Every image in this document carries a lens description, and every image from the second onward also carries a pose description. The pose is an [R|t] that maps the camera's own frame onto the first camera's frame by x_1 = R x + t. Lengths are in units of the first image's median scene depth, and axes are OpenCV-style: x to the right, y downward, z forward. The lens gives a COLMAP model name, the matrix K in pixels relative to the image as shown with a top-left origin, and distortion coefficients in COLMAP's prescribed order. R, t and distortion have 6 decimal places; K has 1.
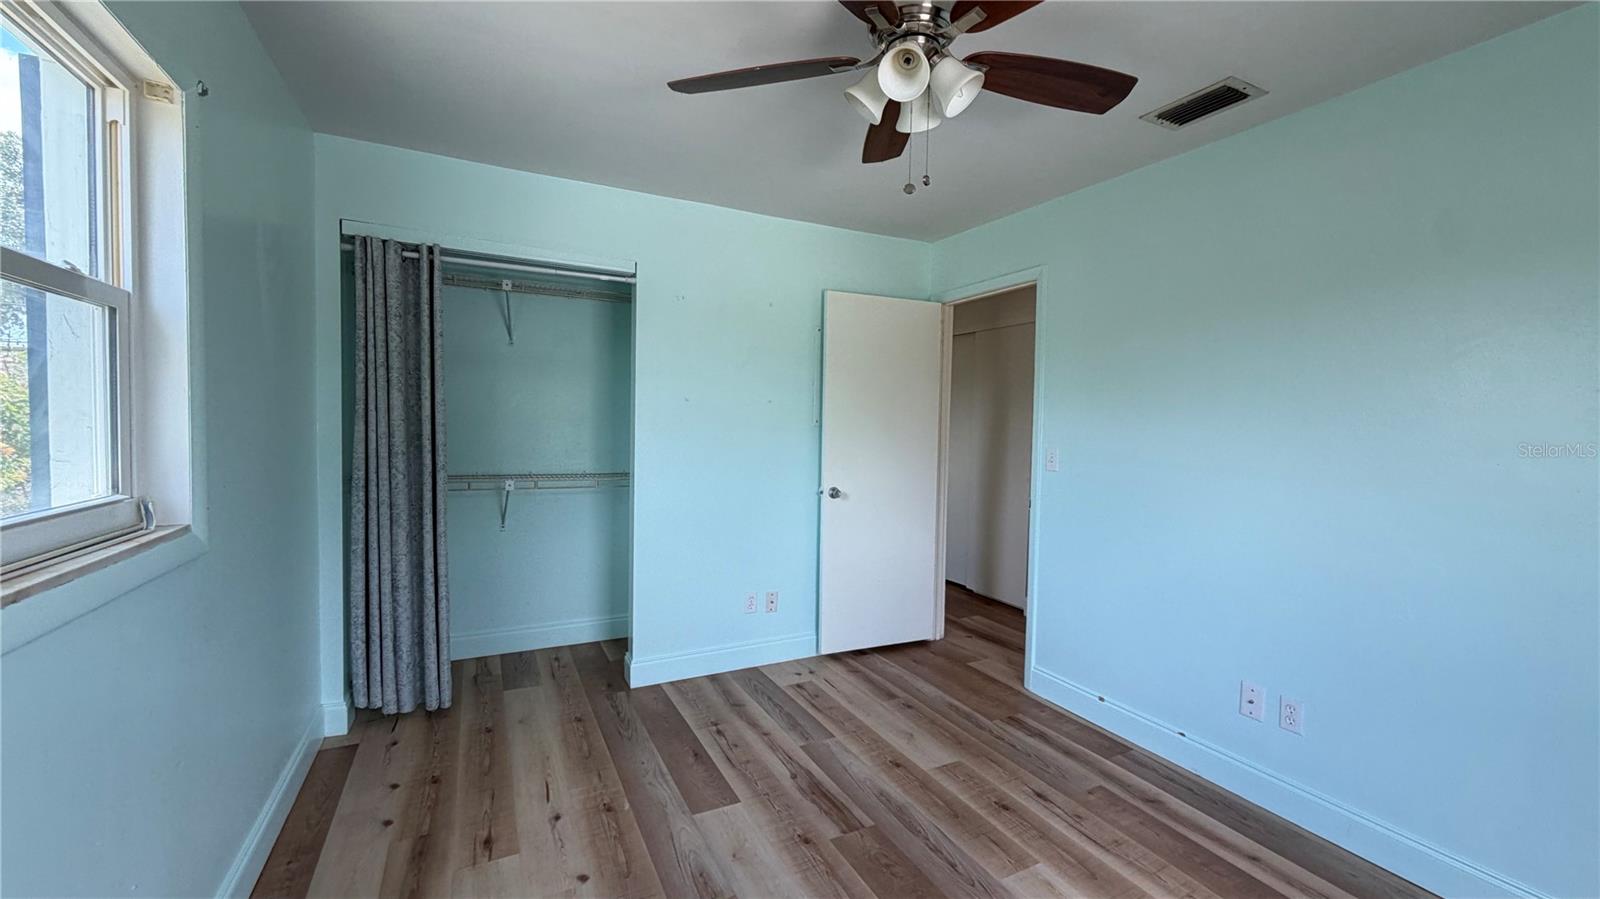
lens RADIAL K [[631.5, 0, 800.3], [0, 631.5, 443.2], [0, 0, 1]] dist [-0.000347, 0.000098]
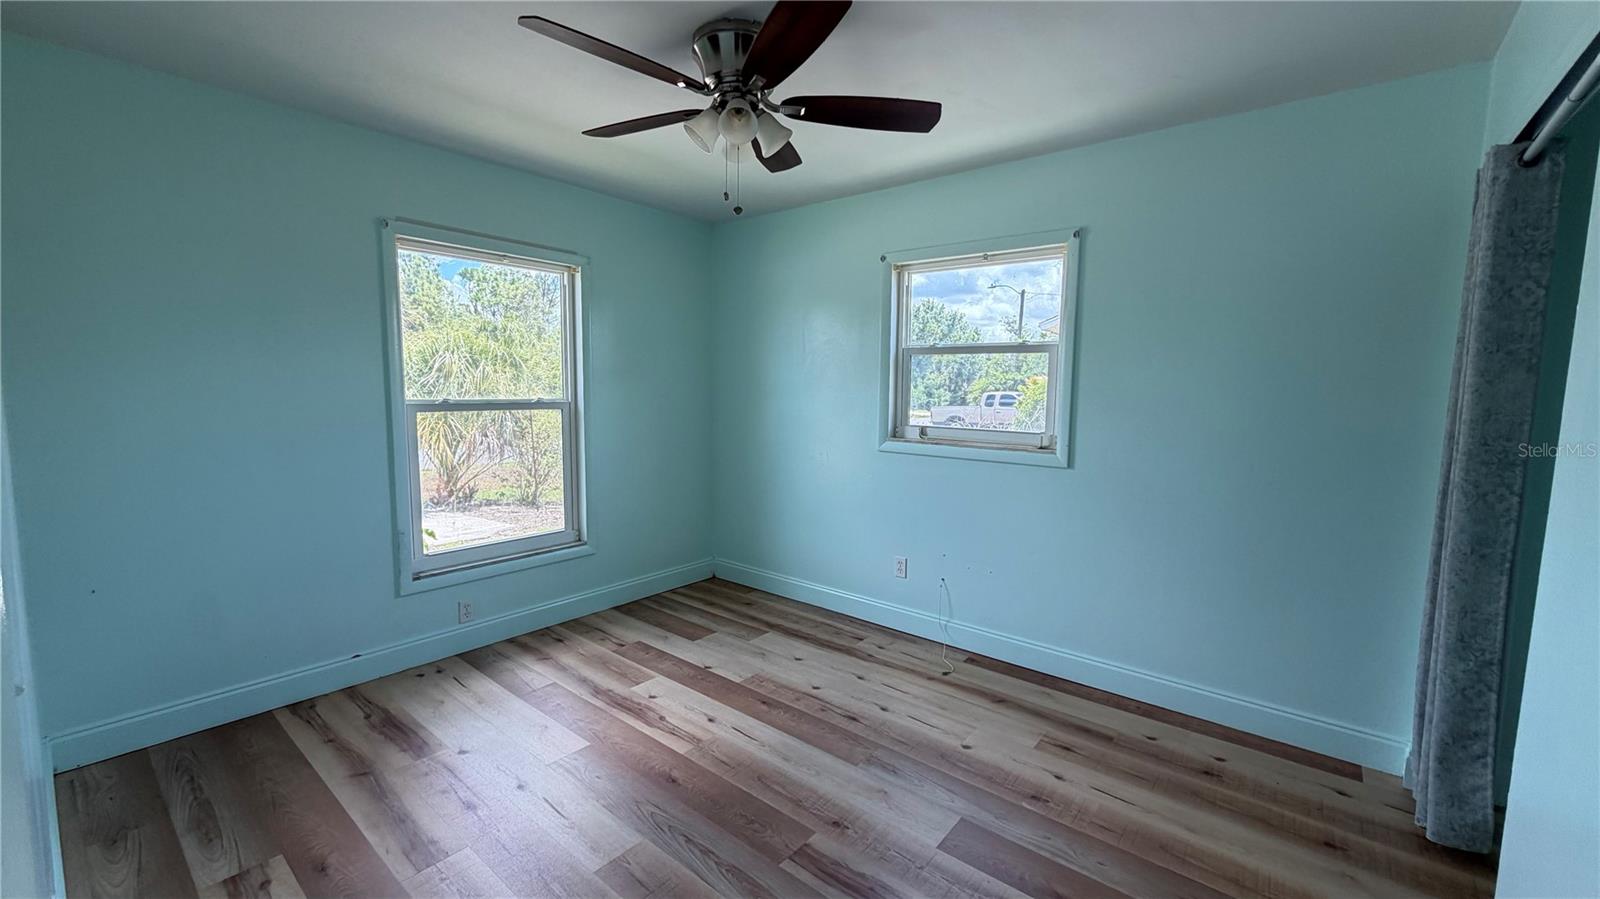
lens RADIAL K [[631.5, 0, 797.1], [0, 631.5, 450.2], [0, 0, 1]] dist [-0.000347, 0.000098]
pose [[-0.916151, 0.009464, -0.400722, 0.443578], [-0.046258, 0.990546, 0.129150, -0.068063], [0.398156, 0.136857, -0.907051, 1.748811]]
